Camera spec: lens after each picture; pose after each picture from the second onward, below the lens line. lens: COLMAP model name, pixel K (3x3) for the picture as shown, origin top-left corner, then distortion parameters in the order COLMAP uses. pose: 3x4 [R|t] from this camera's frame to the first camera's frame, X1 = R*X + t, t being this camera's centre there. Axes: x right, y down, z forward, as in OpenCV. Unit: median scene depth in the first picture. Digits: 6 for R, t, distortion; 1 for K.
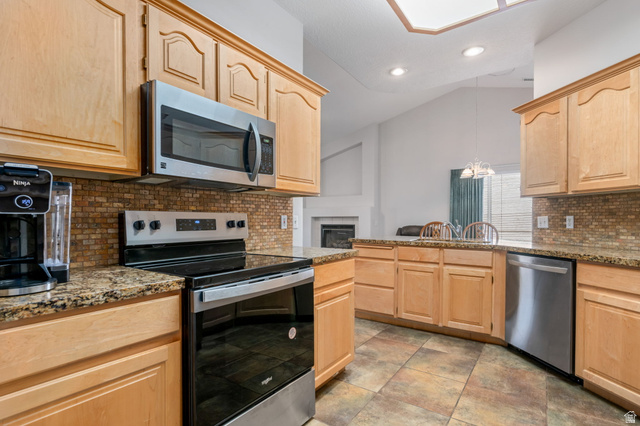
lens RADIAL K [[322.7, 0, 316.6], [0, 322.7, 223.7], [0, 0, 1]] dist [-0.003167, -0.000313]
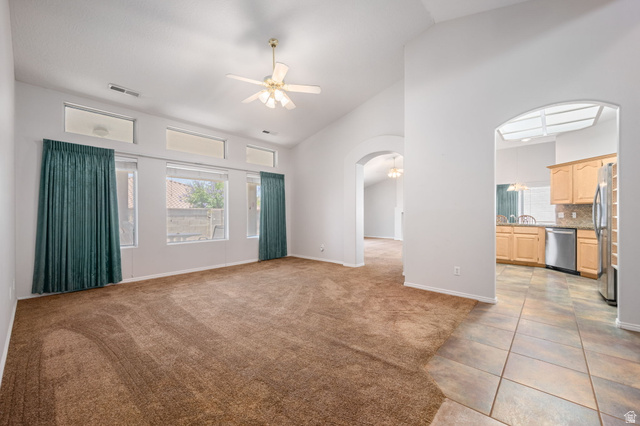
lens RADIAL K [[255.1, 0, 318.0], [0, 255.1, 214.5], [0, 0, 1]] dist [-0.000036, 0.000249]
pose [[0.992115, -0.003068, -0.125297, -1.015136], [0.001696, 0.999937, -0.011060, 0.009854], [0.125323, 0.010761, 0.992058, -1.312383]]
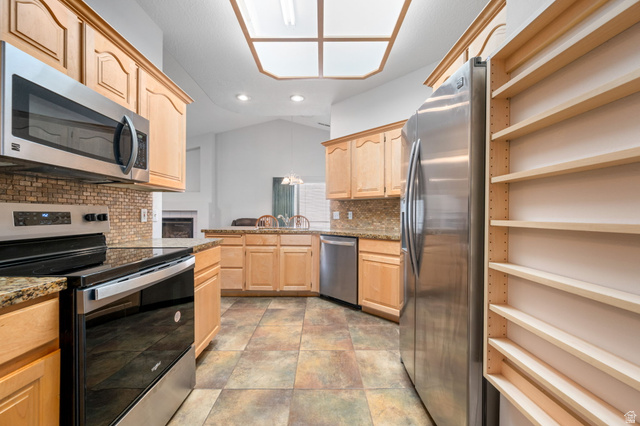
lens RADIAL K [[255.1, 0, 321.5], [0, 255.1, 213.6], [0, 0, 1]] dist [-0.000036, 0.000249]
pose [[0.812093, 0.003698, 0.583516, -0.135902], [0.003639, 0.999928, -0.011402, 0.000764], [-0.583516, 0.011383, 0.812022, 0.005180]]
